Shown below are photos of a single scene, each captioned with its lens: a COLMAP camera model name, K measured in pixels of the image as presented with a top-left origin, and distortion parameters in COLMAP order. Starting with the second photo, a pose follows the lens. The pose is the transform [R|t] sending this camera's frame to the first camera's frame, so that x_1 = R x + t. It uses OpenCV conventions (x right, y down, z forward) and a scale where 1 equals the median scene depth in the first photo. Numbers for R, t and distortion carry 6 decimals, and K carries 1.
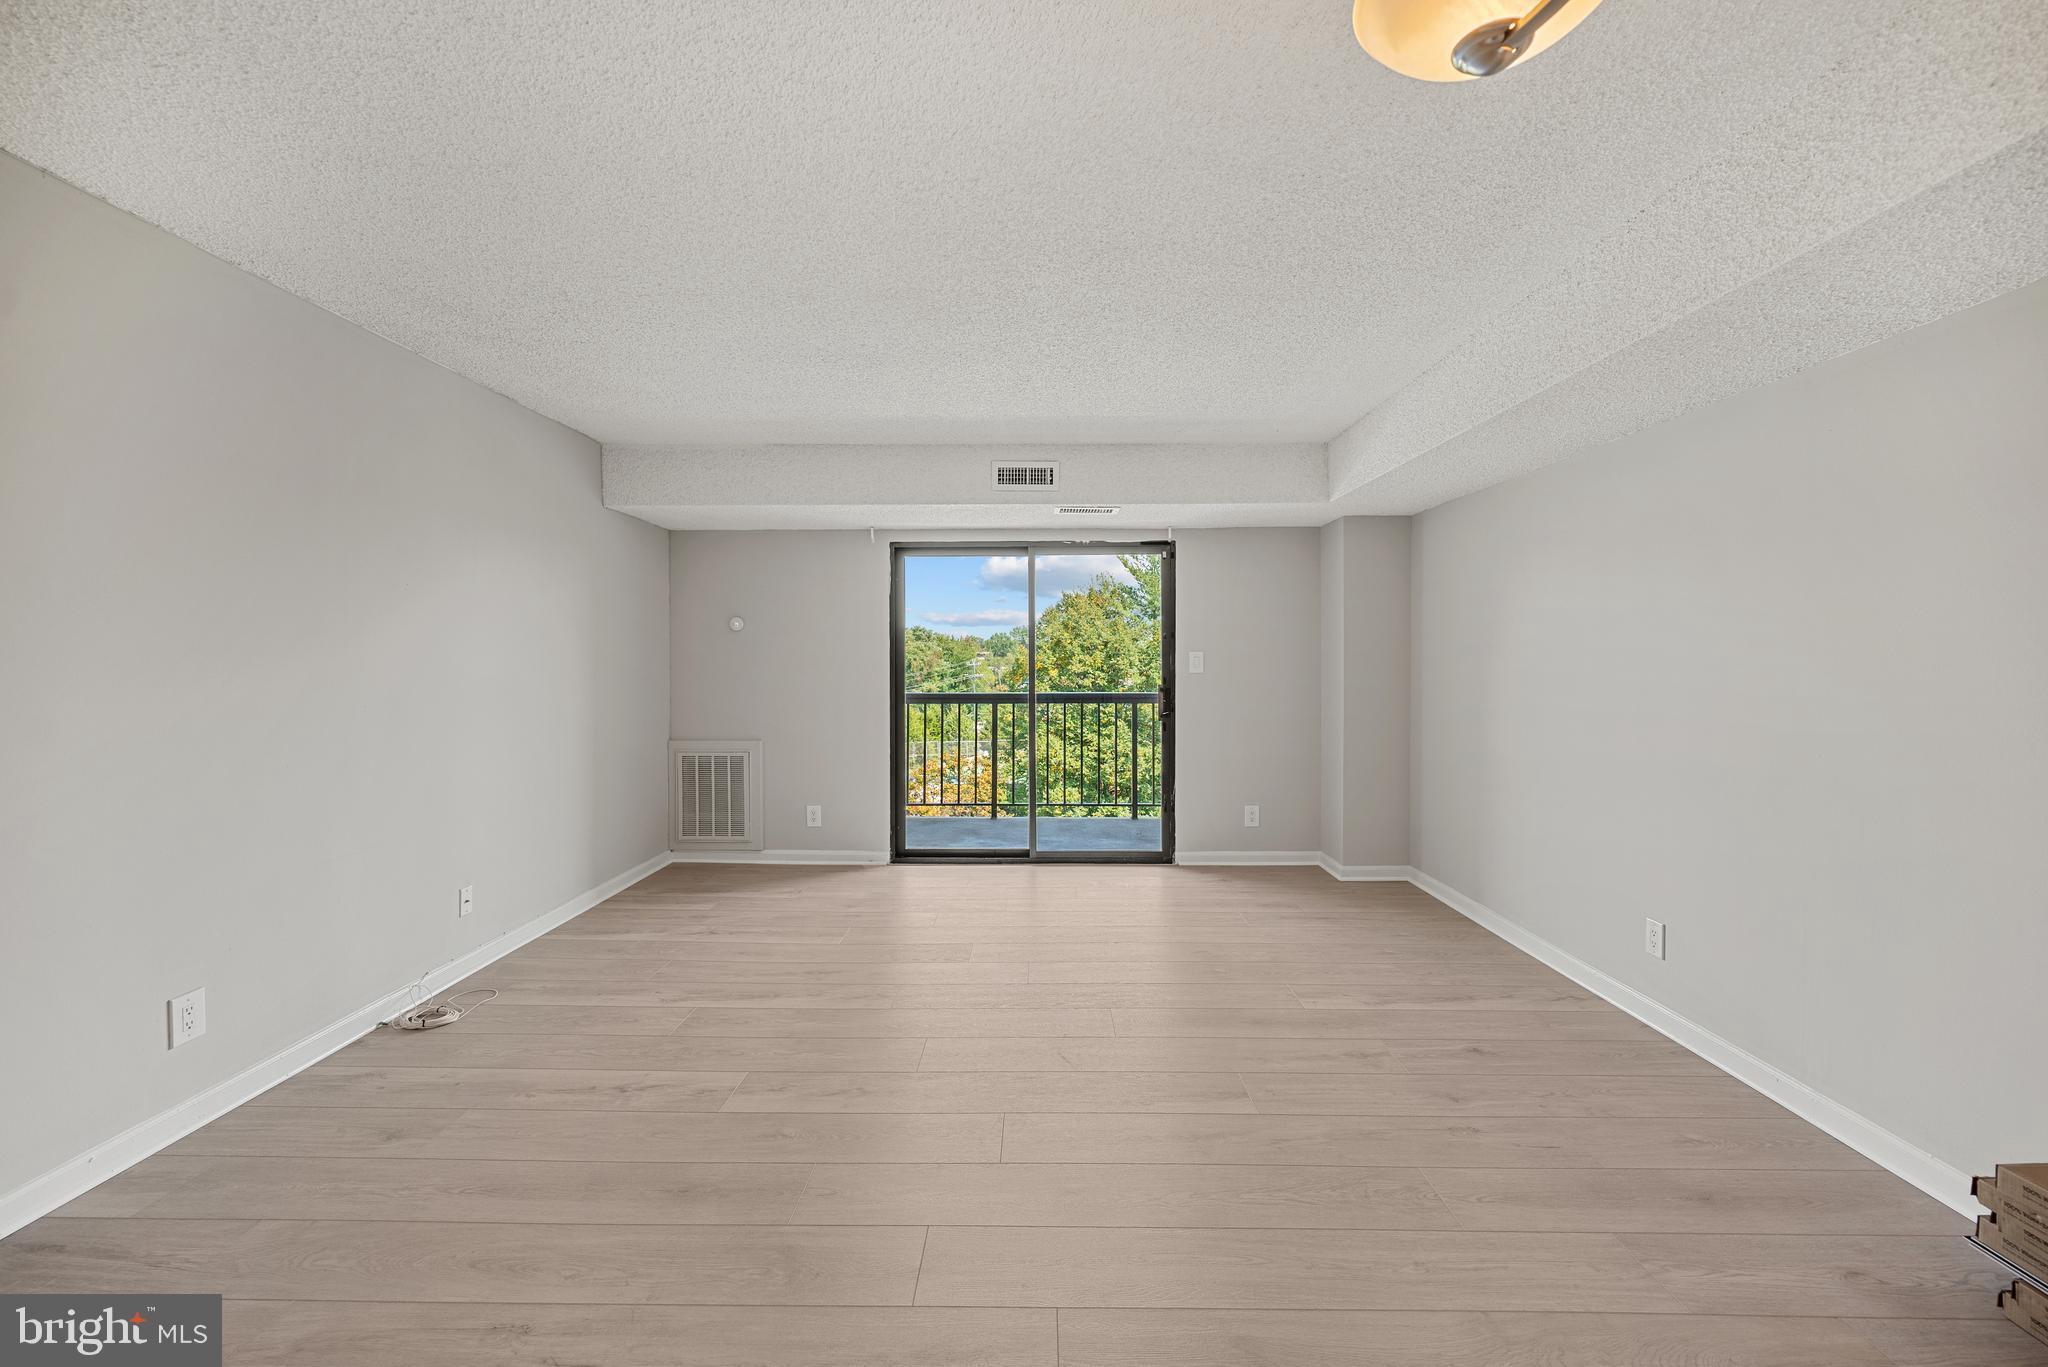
lens RADIAL K [[819.7, 0, 1029.3], [0, 819.7, 668.0], [0, 0, 1]] dist [0.003375, -0.000508]
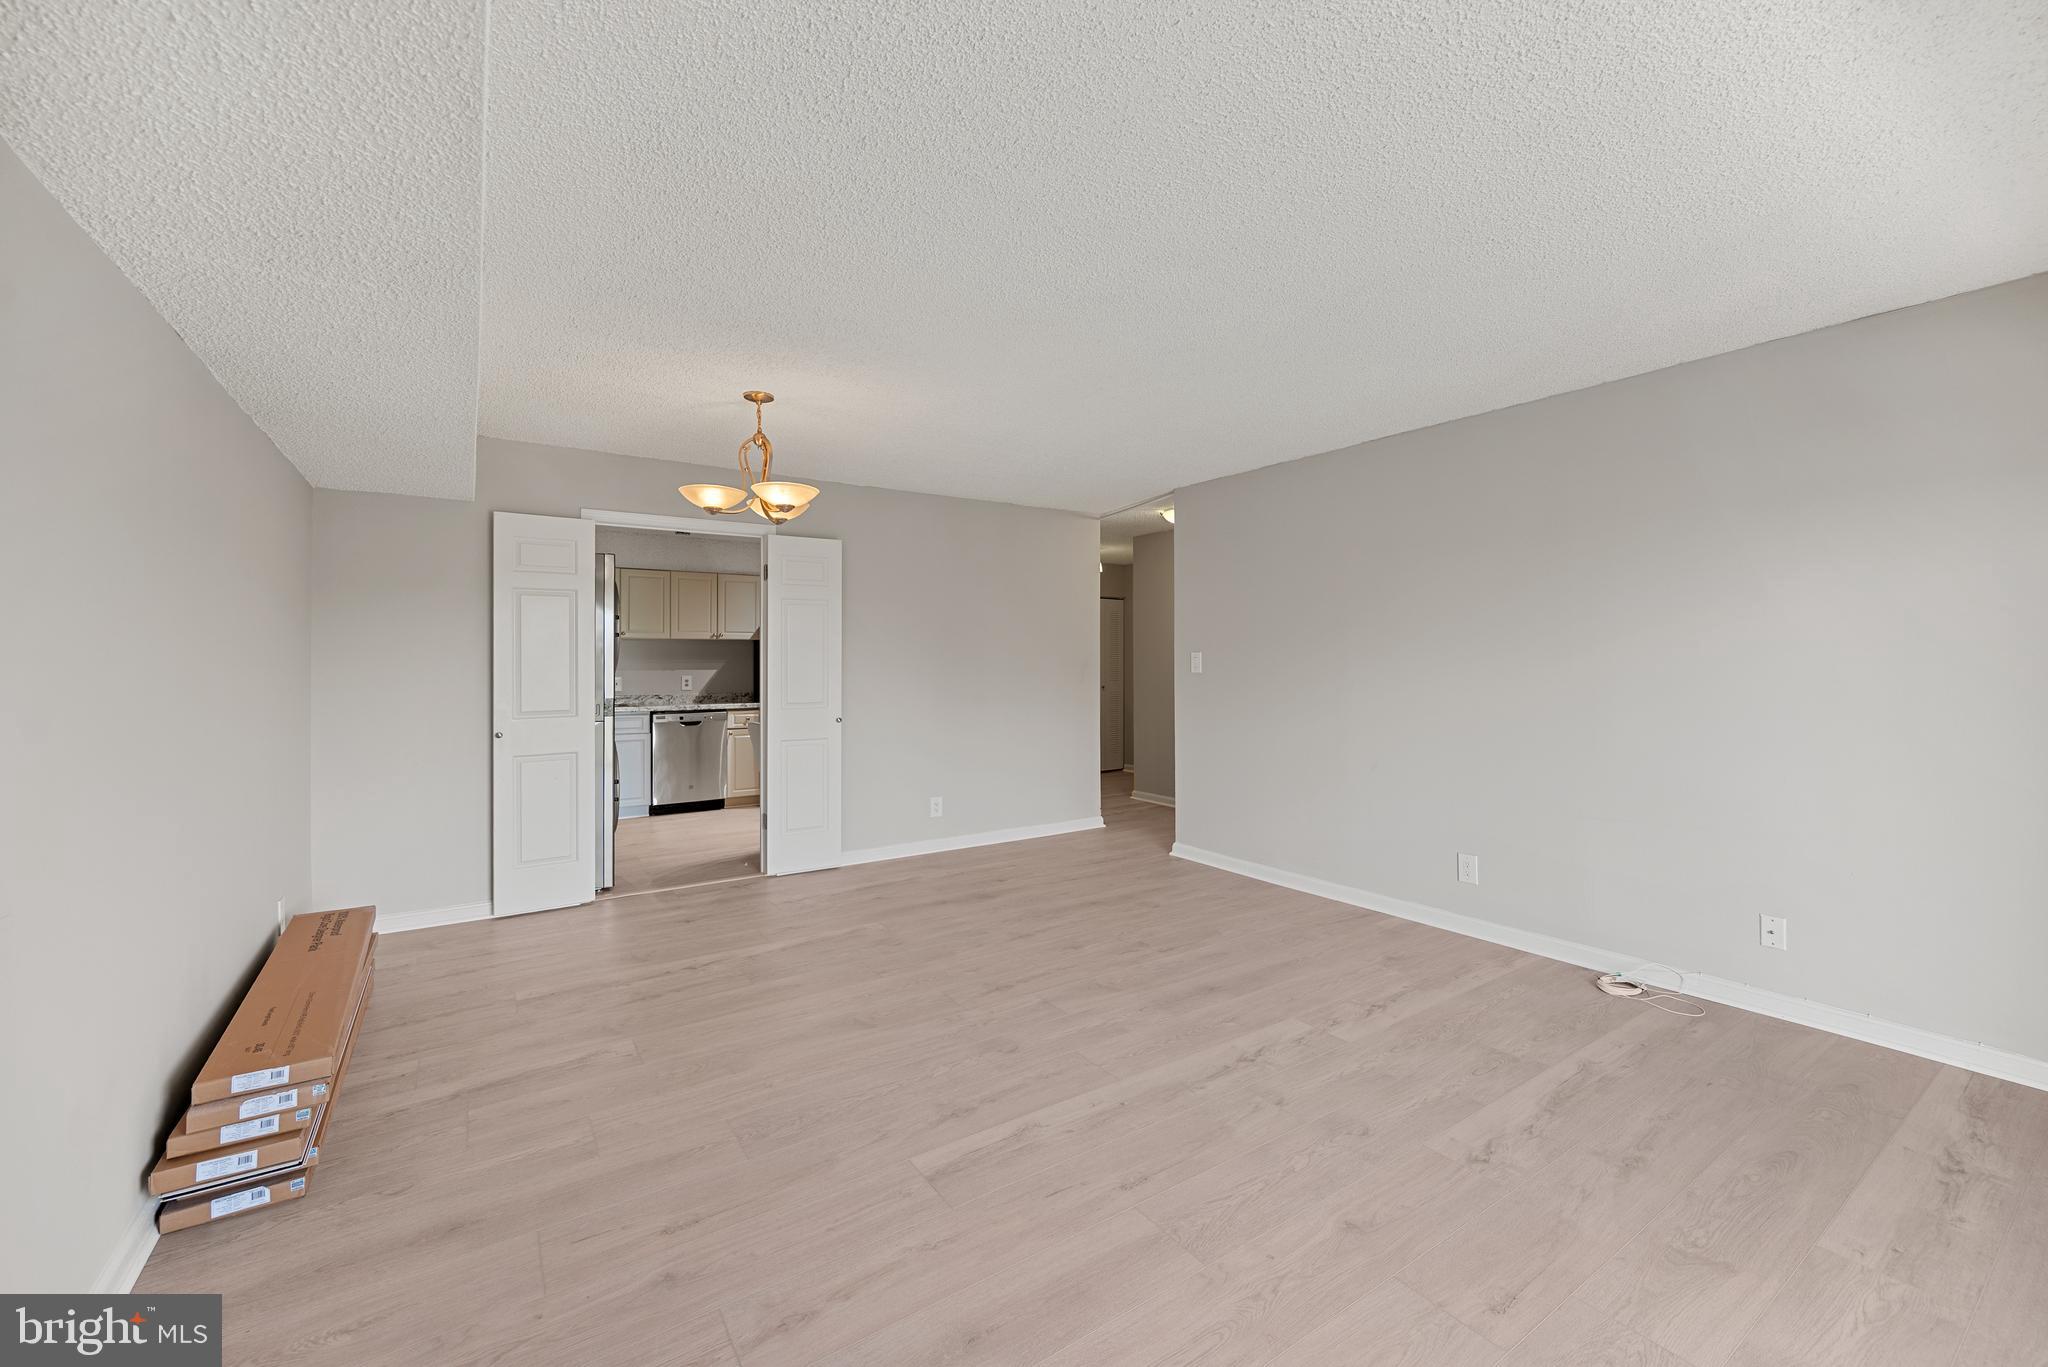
lens RADIAL K [[819.7, 0, 1025.8], [0, 819.7, 671.3], [0, 0, 1]] dist [0.003375, -0.000508]
pose [[-0.823552, 0.007669, -0.567188, 0.333902], [-0.003556, 0.999819, 0.018682, -0.008541], [0.567229, 0.017403, -0.823376, 0.884555]]
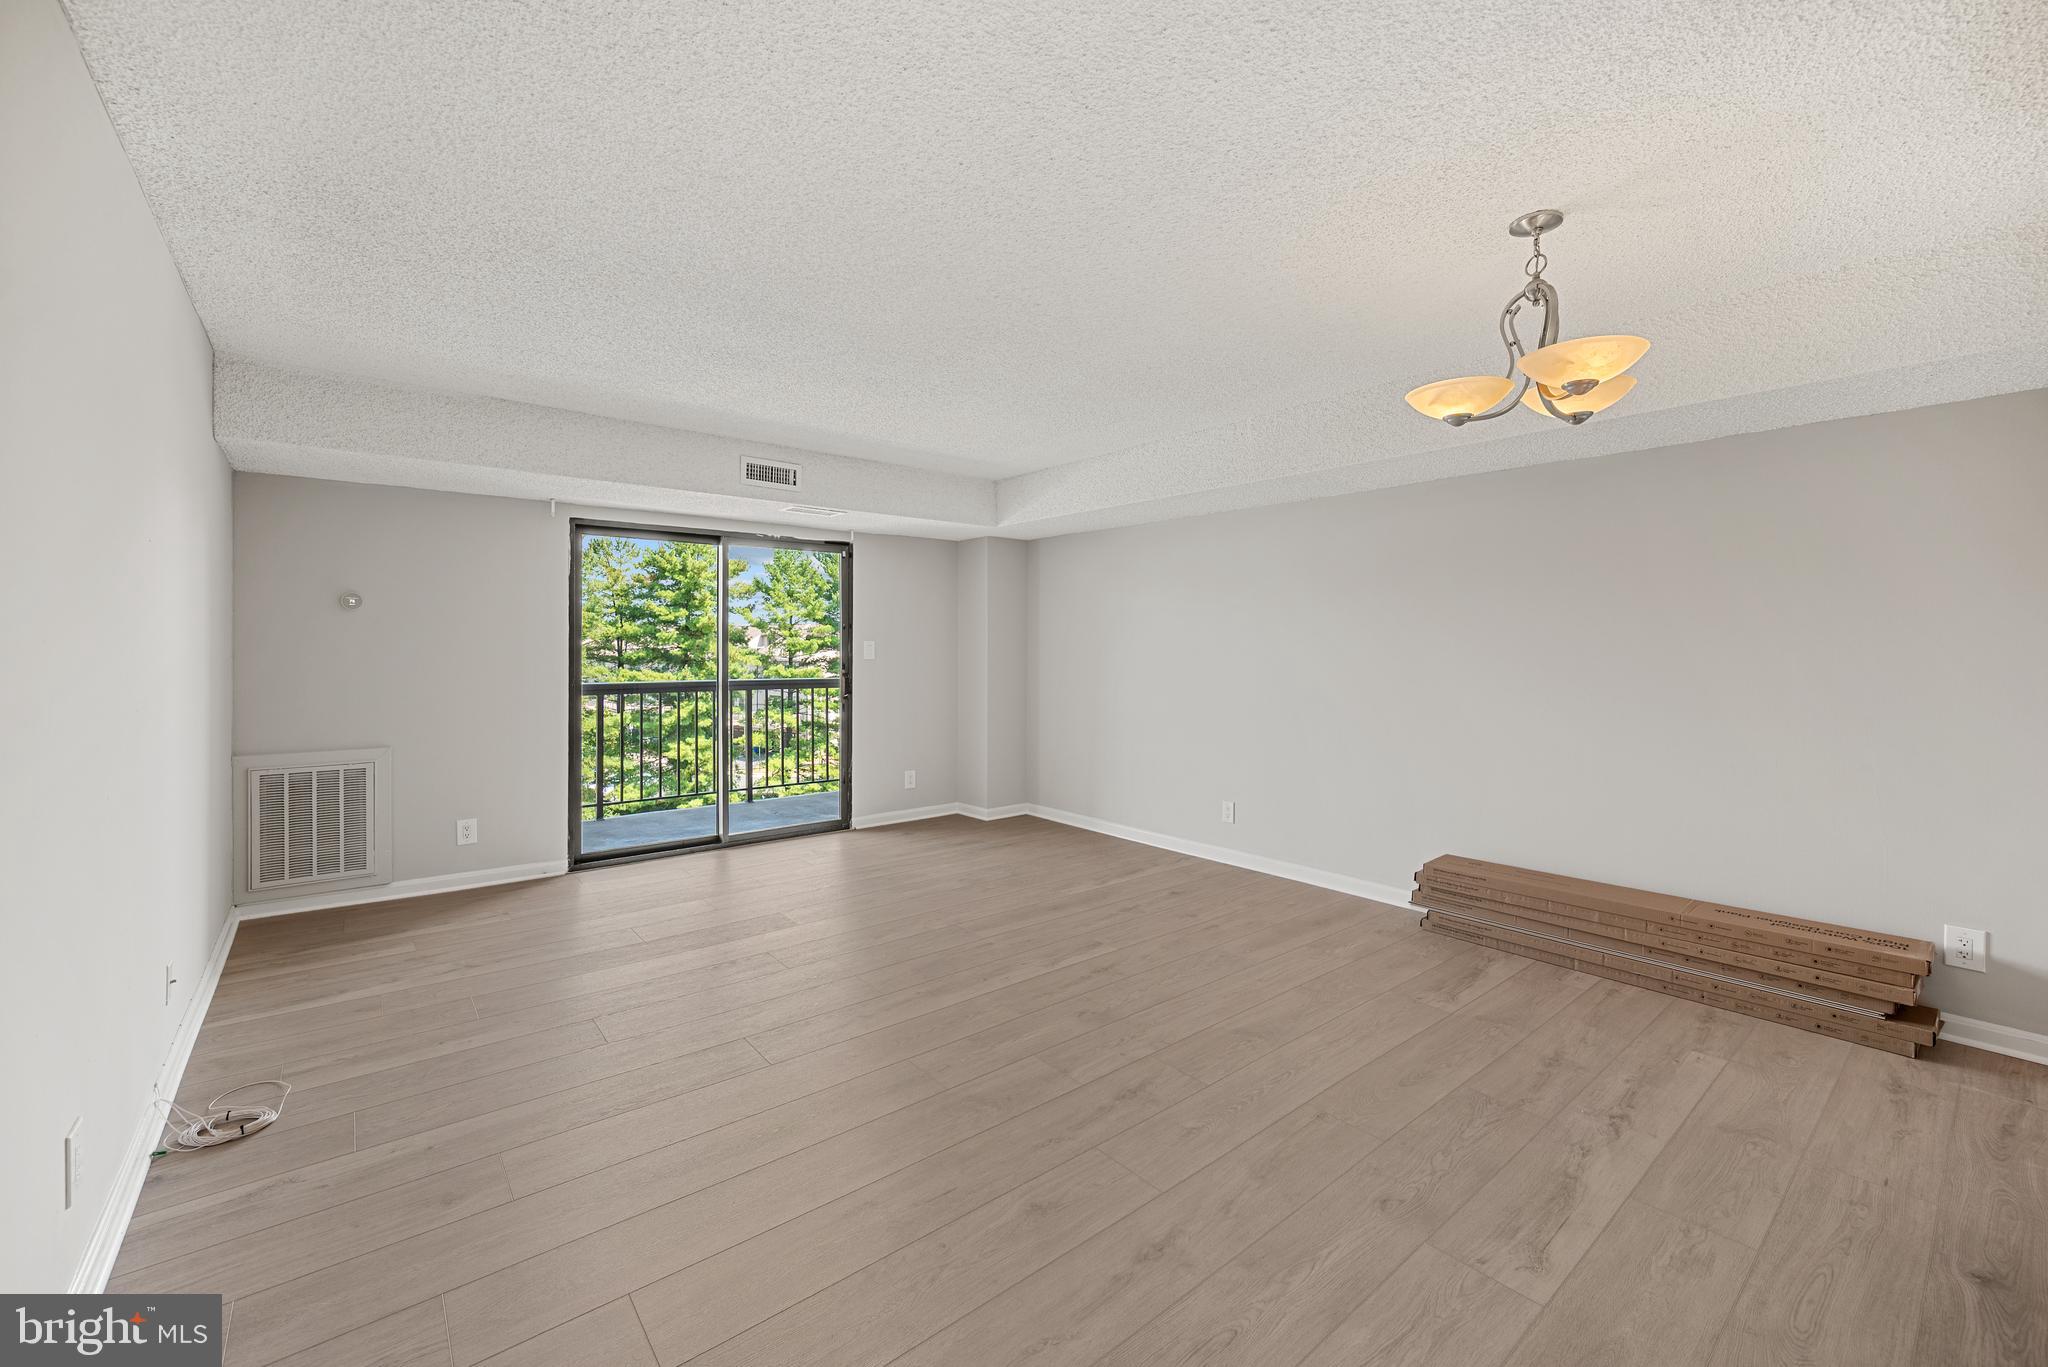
lens RADIAL K [[819.7, 0, 1025.2], [0, 819.7, 658.8], [0, 0, 1]] dist [0.003375, -0.000508]
pose [[0.765901, -0.005854, 0.642932, -0.398220], [0.004113, 0.999983, 0.004205, 0.001110], [-0.642946, -0.000576, 0.765911, -0.020820]]
